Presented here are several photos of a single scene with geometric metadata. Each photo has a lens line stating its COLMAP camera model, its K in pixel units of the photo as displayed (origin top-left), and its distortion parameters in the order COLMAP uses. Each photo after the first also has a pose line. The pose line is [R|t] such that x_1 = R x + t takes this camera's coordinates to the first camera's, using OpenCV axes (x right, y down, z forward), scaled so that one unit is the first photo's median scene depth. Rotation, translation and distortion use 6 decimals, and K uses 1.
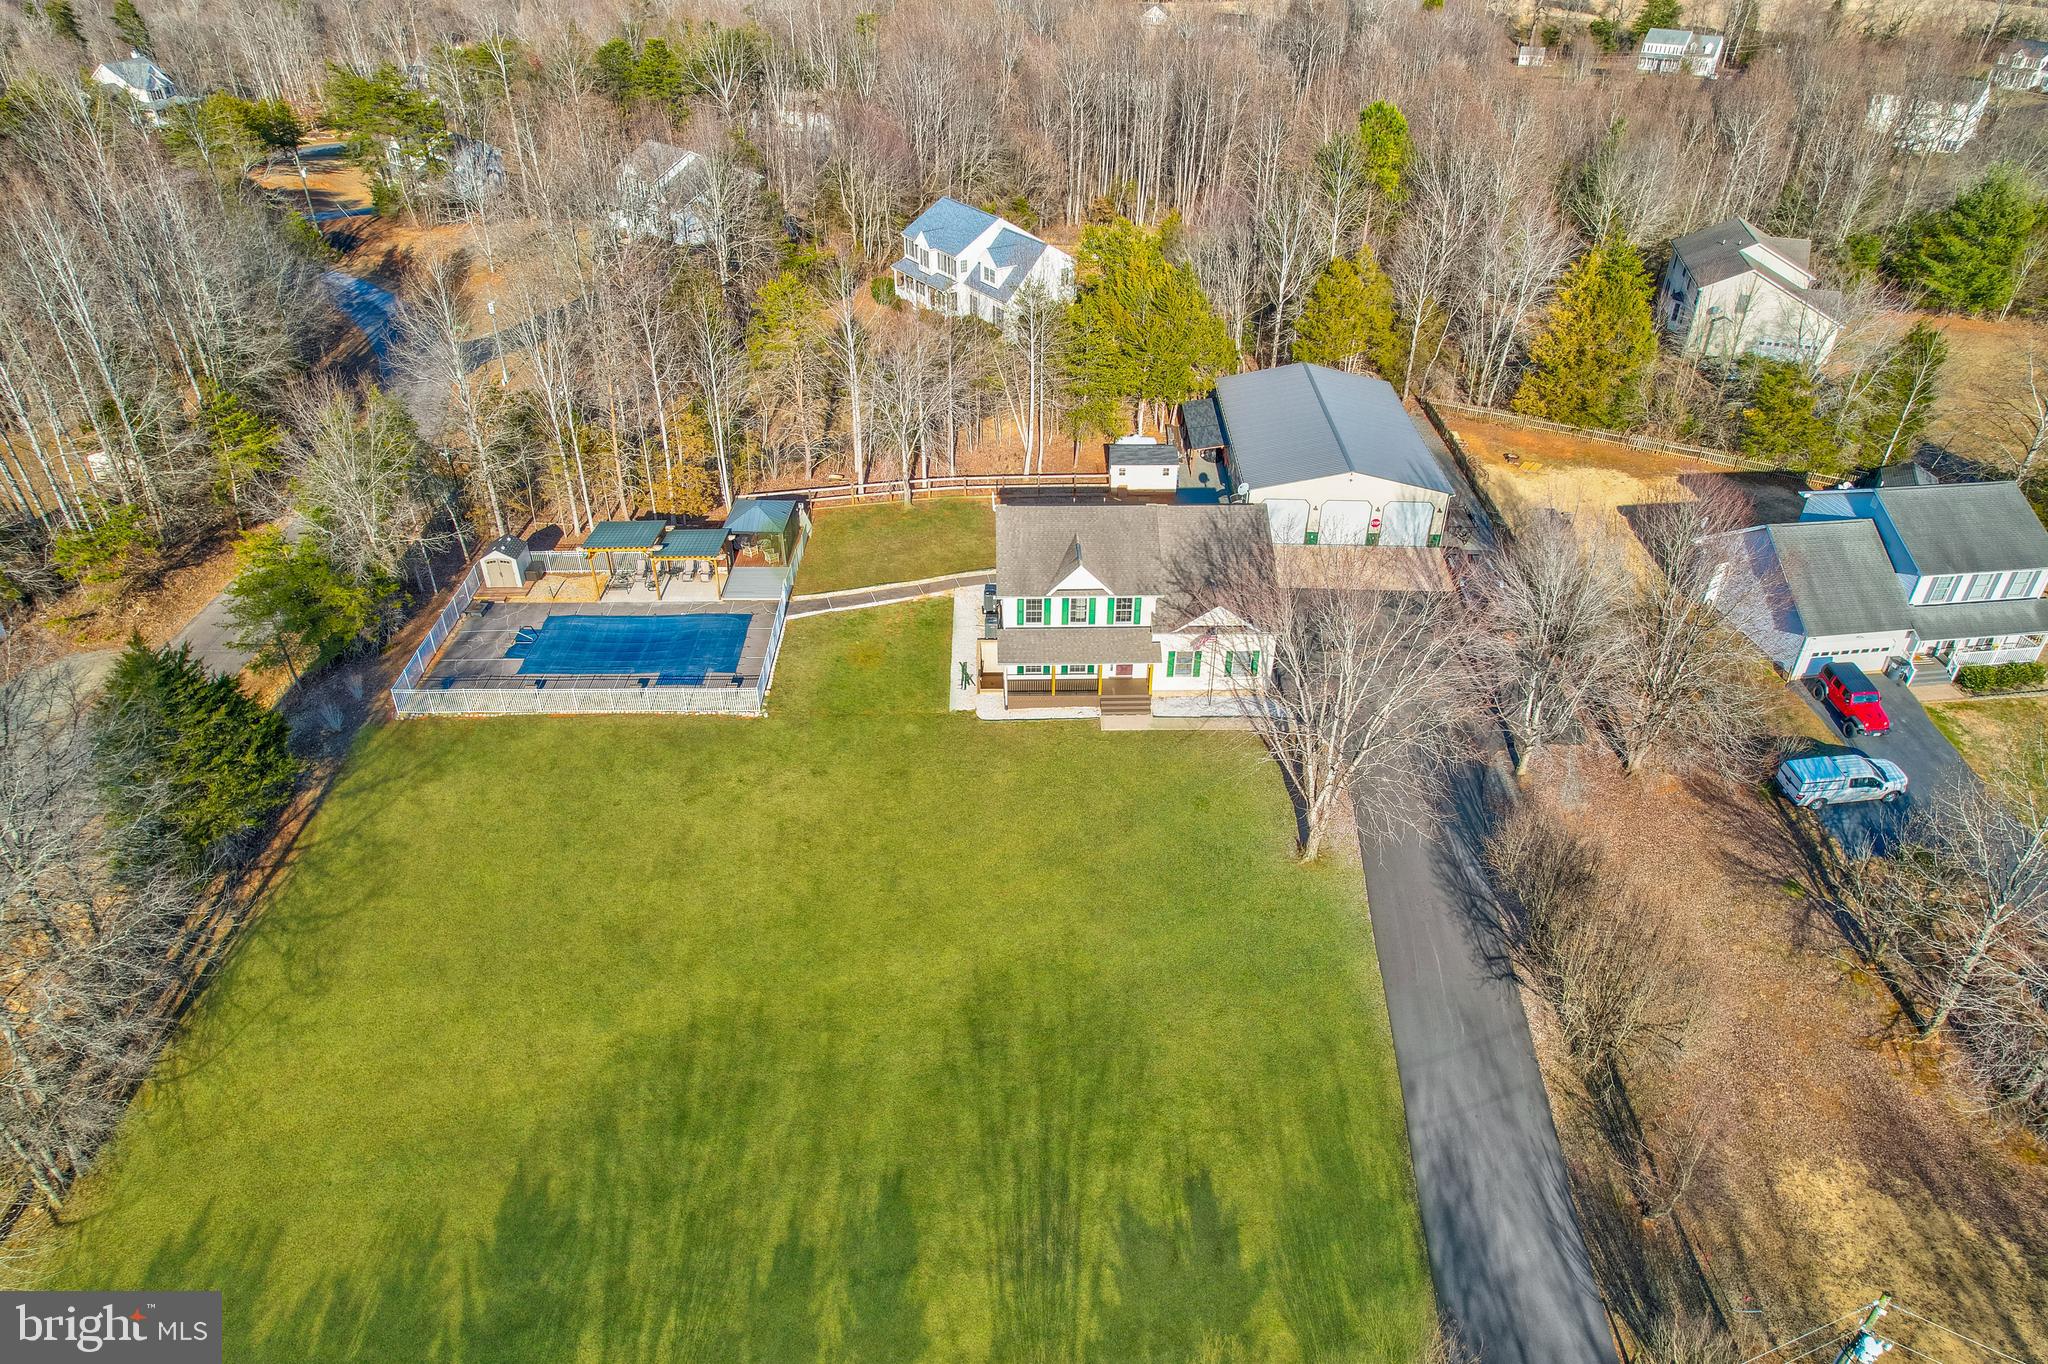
lens RADIAL K [[1302.9, 0, 1028.9], [0, 1302.9, 690.6], [0, 0, 1]] dist [-0.078666, 0.072145]
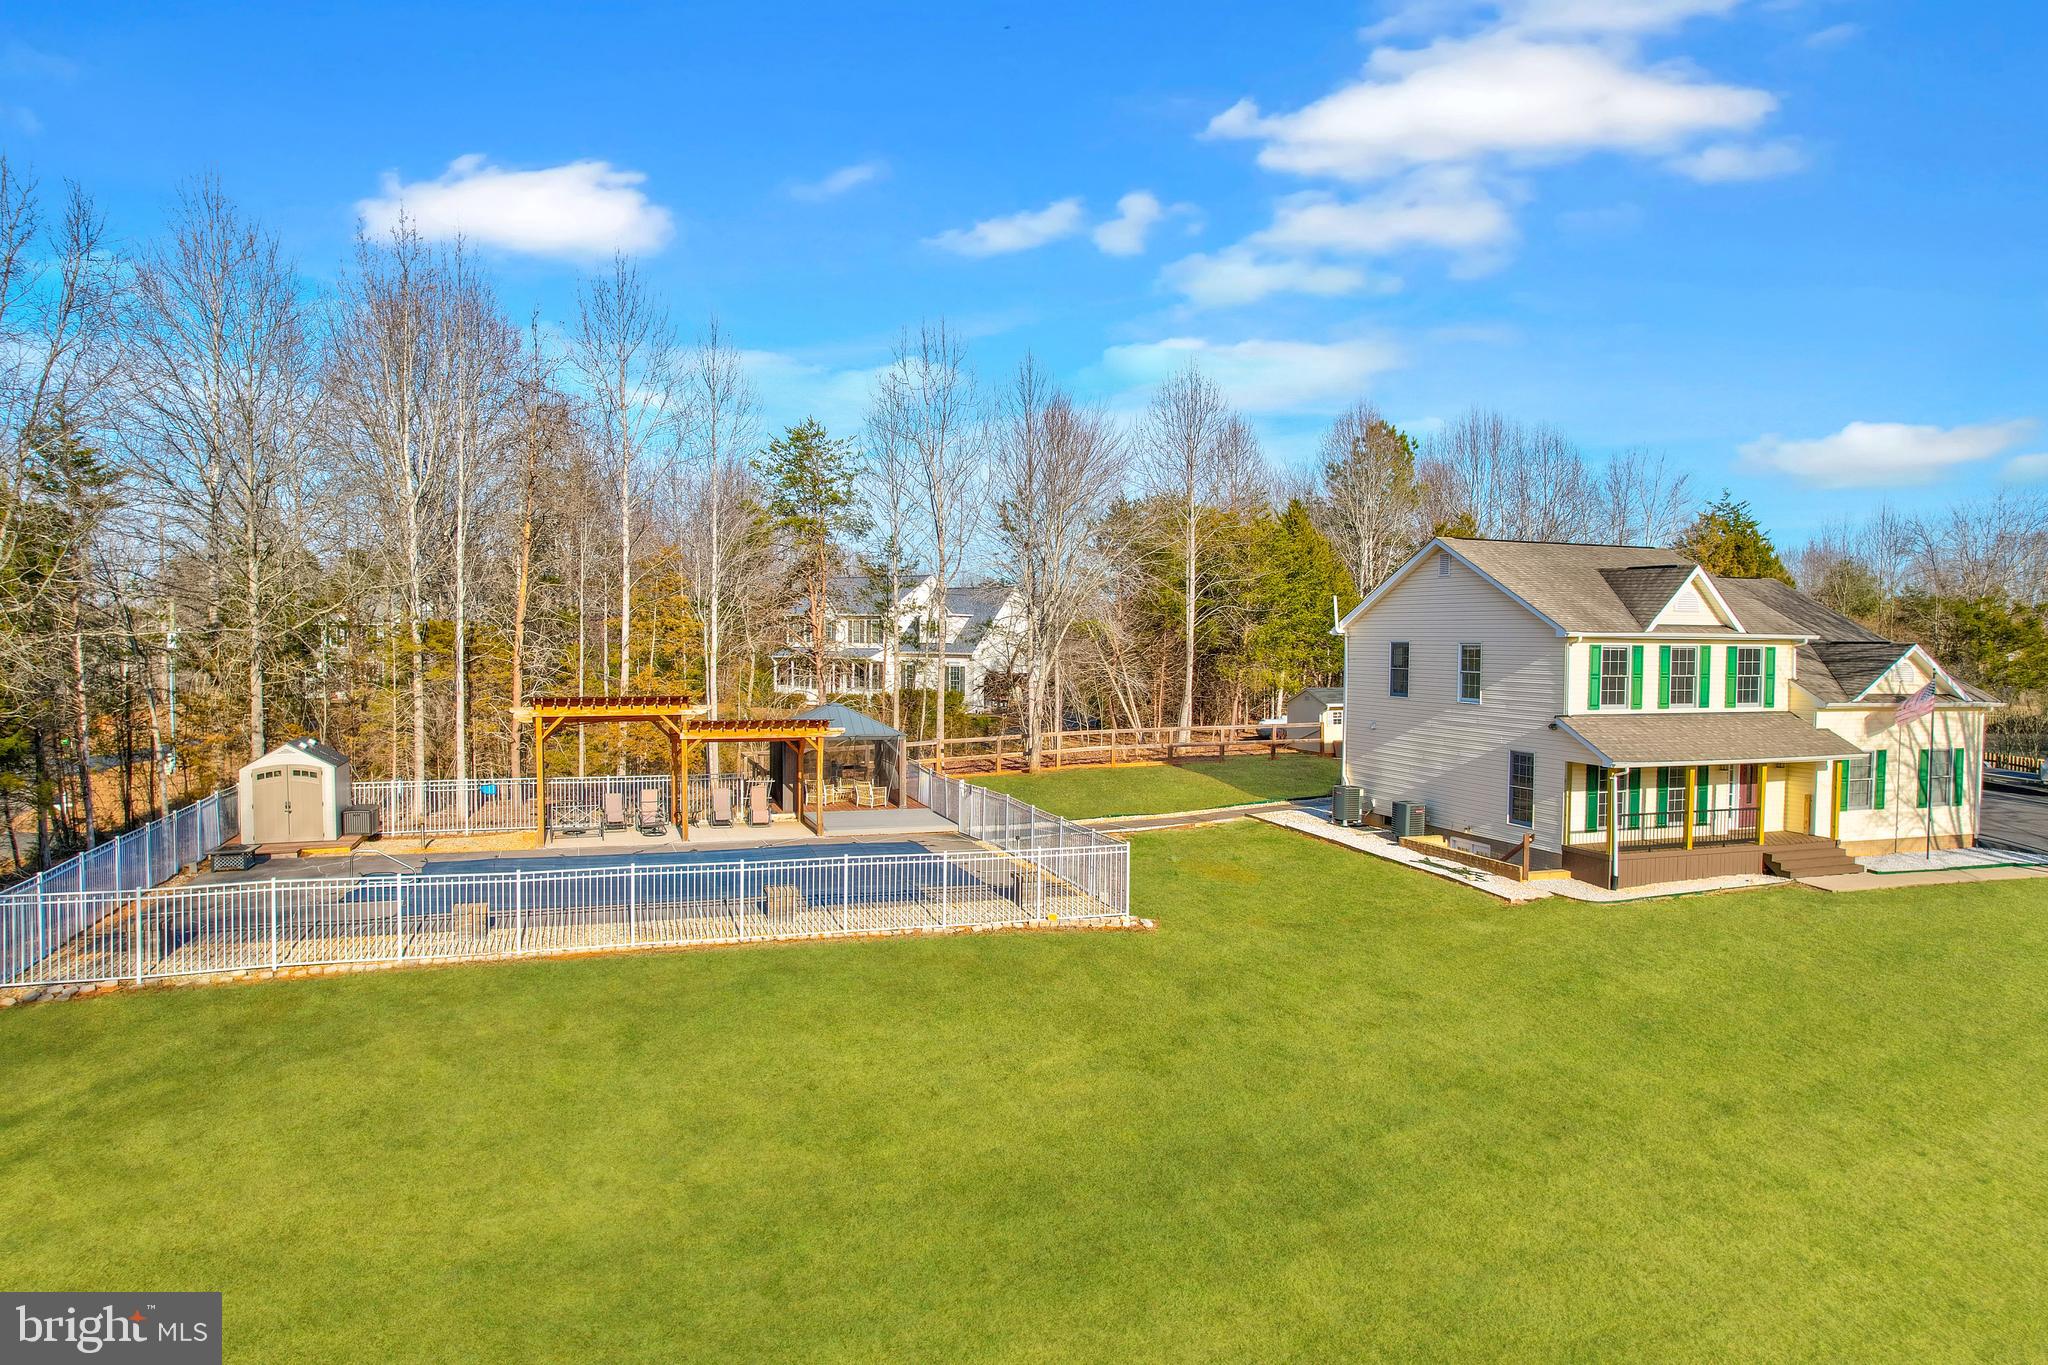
lens RADIAL K [[1302.9, 0, 1028.9], [0, 1302.9, 691.1], [0, 0, 1]] dist [-0.078666, 0.072145]
pose [[0.951207, -0.012285, 0.308310, -0.336855], [0.170079, 0.854580, -0.490680, 0.136168], [-0.257448, 0.519175, 0.814971, 0.629109]]
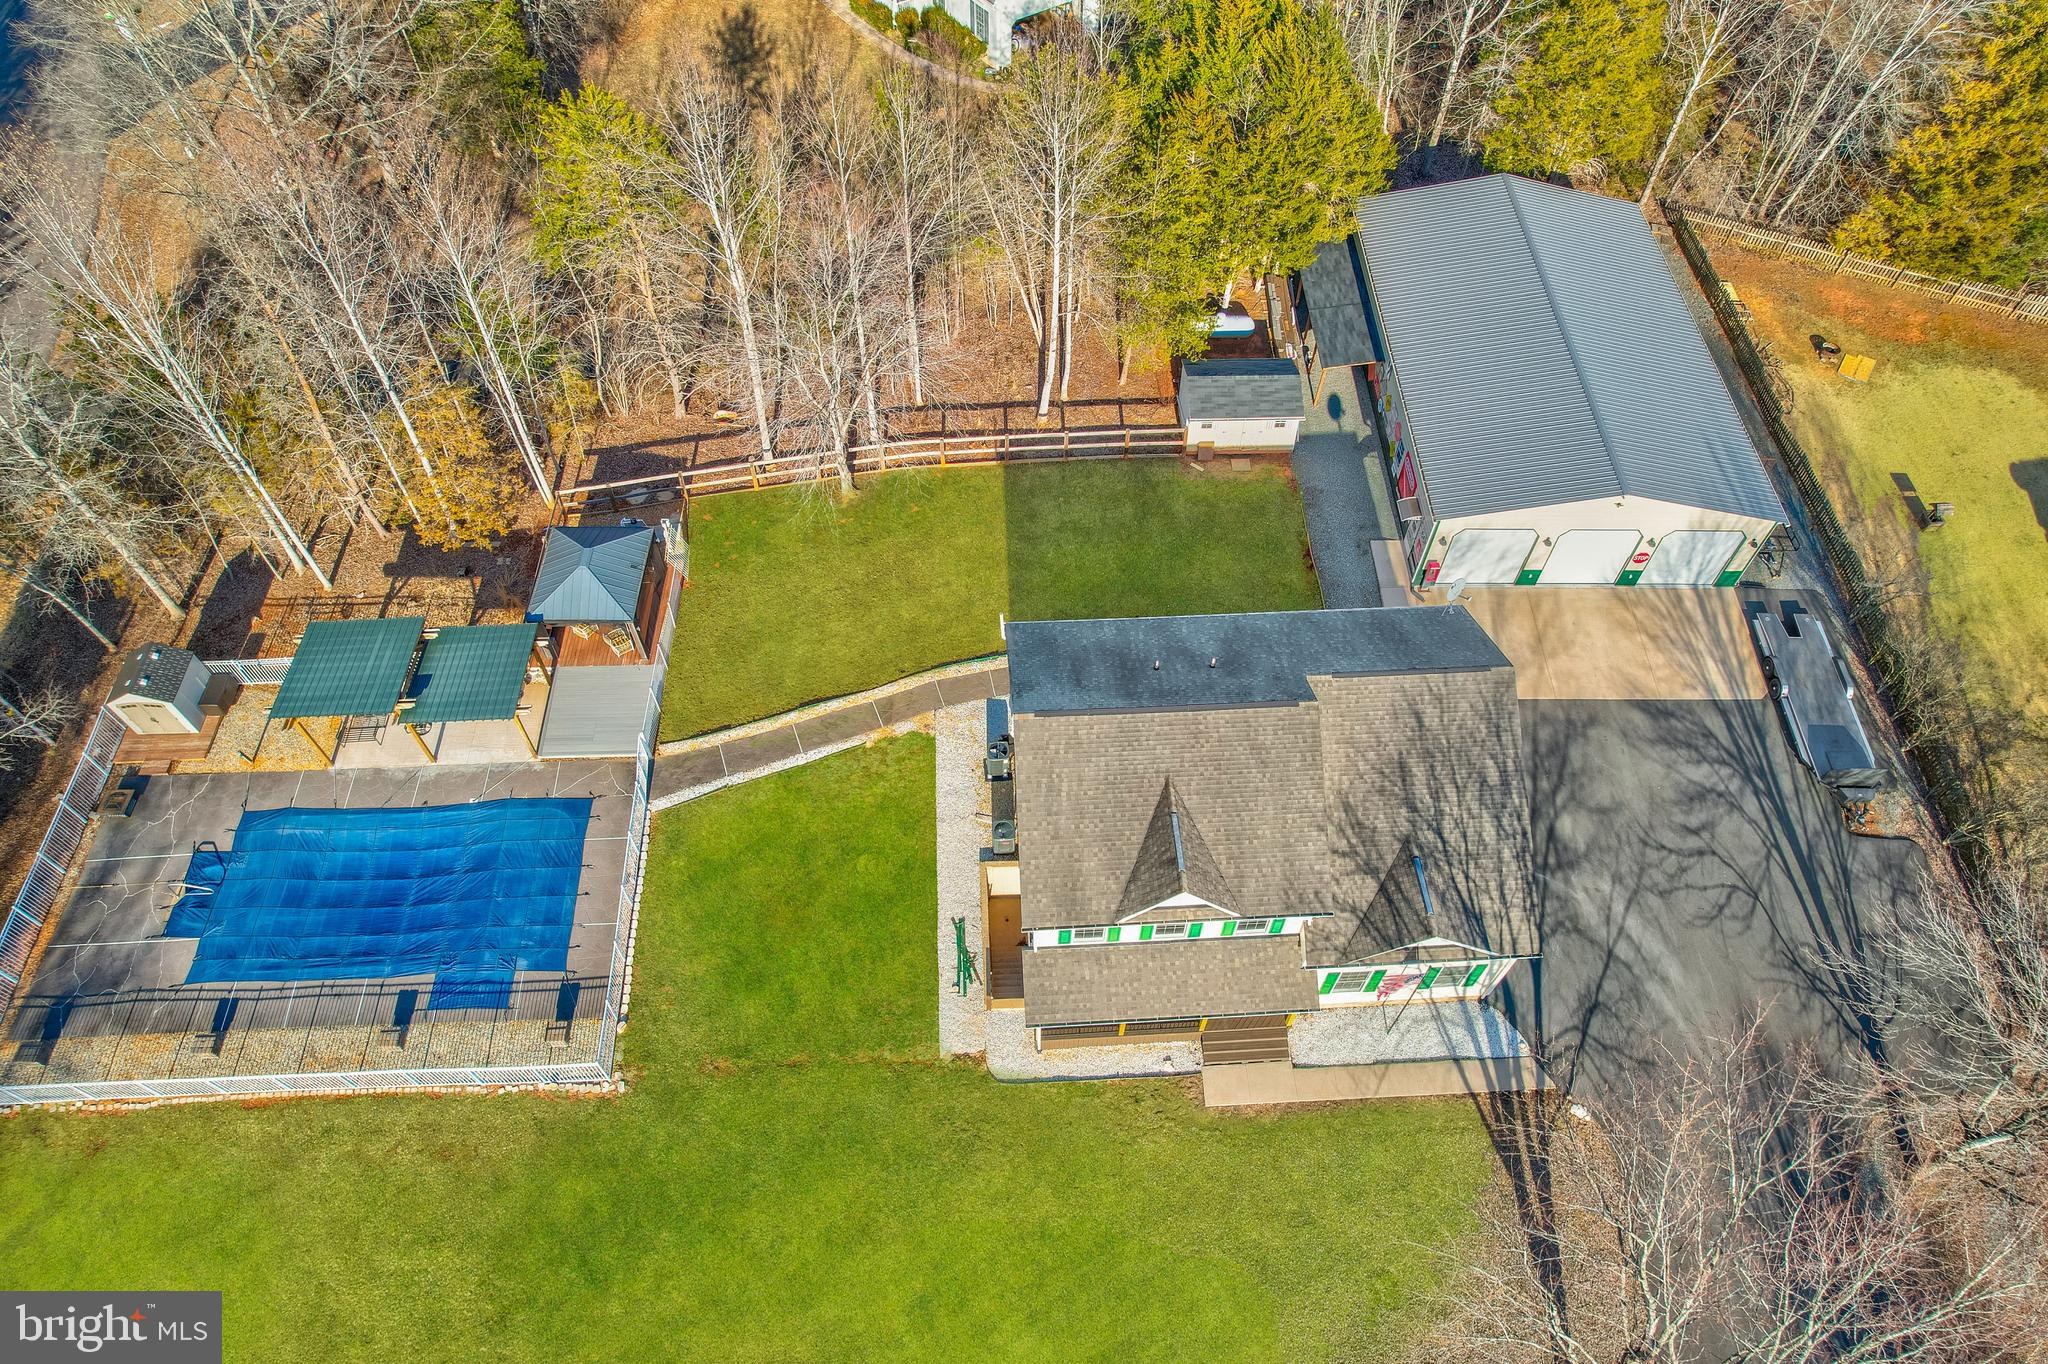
lens RADIAL K [[1322.3, 0, 1024.0], [0, 1322.3, 682.0], [0, 0, 1]] dist [-0.094293, 0.089271]
pose [[0.999716, -0.020175, 0.012652, -0.026844], [0.014634, 0.939607, 0.341943, -0.326822], [-0.018787, -0.341661, 0.939635, 0.491631]]
